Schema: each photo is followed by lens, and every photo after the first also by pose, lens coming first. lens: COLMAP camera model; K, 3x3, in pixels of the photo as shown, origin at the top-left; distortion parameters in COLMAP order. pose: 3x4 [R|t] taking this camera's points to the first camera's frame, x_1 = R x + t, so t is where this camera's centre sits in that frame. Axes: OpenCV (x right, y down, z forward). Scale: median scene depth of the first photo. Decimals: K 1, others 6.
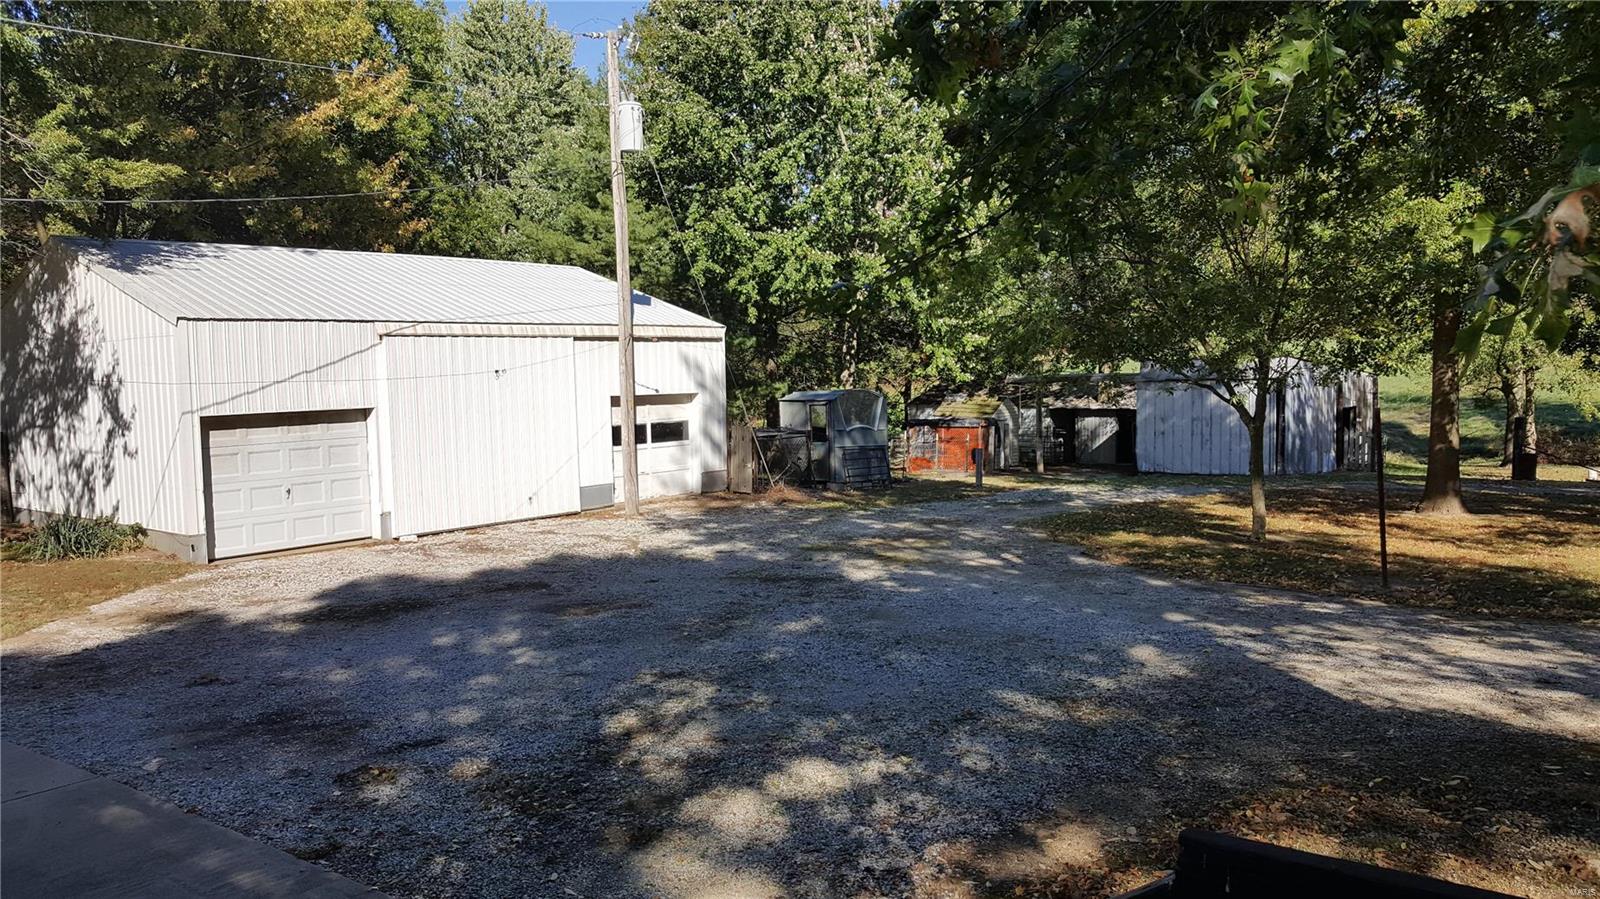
lens RADIAL K [[1197.7, 0, 800.0], [0, 1197.7, 449.5], [0, 0, 1]] dist [0.048264, -0.159020]
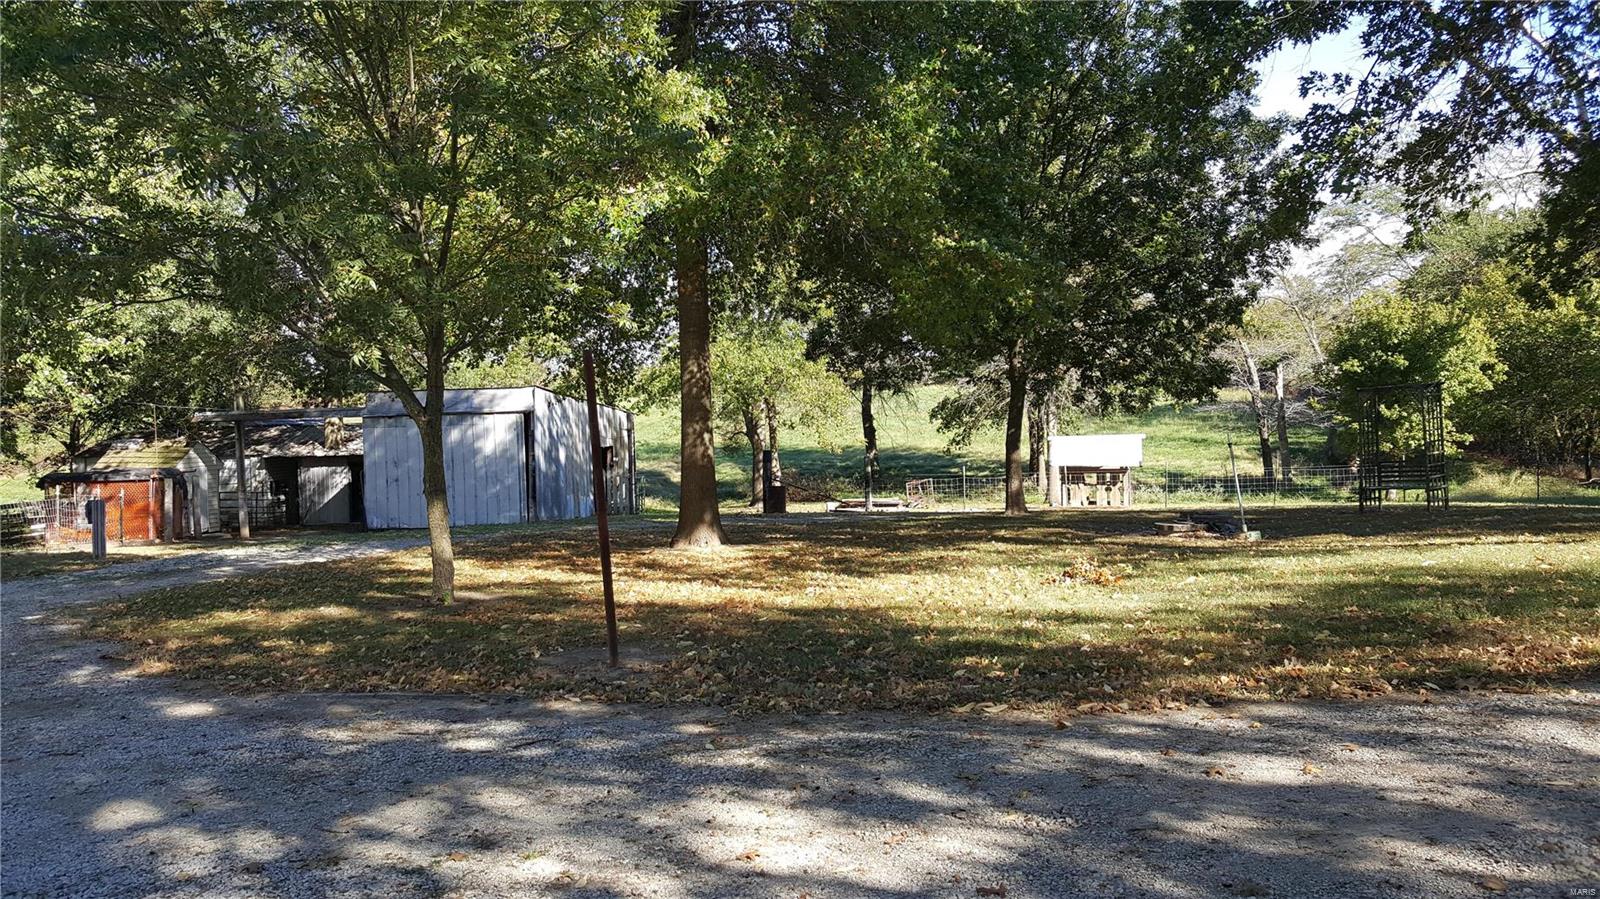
lens RADIAL K [[1197.7, 0, 800.0], [0, 1197.7, 449.5], [0, 0, 1]] dist [0.048264, -0.159020]
pose [[0.837258, -0.020363, 0.546429, 0.085446], [0.050401, 0.997926, -0.040038, 0.013340], [-0.544481, 0.061063, 0.836548, 0.159184]]
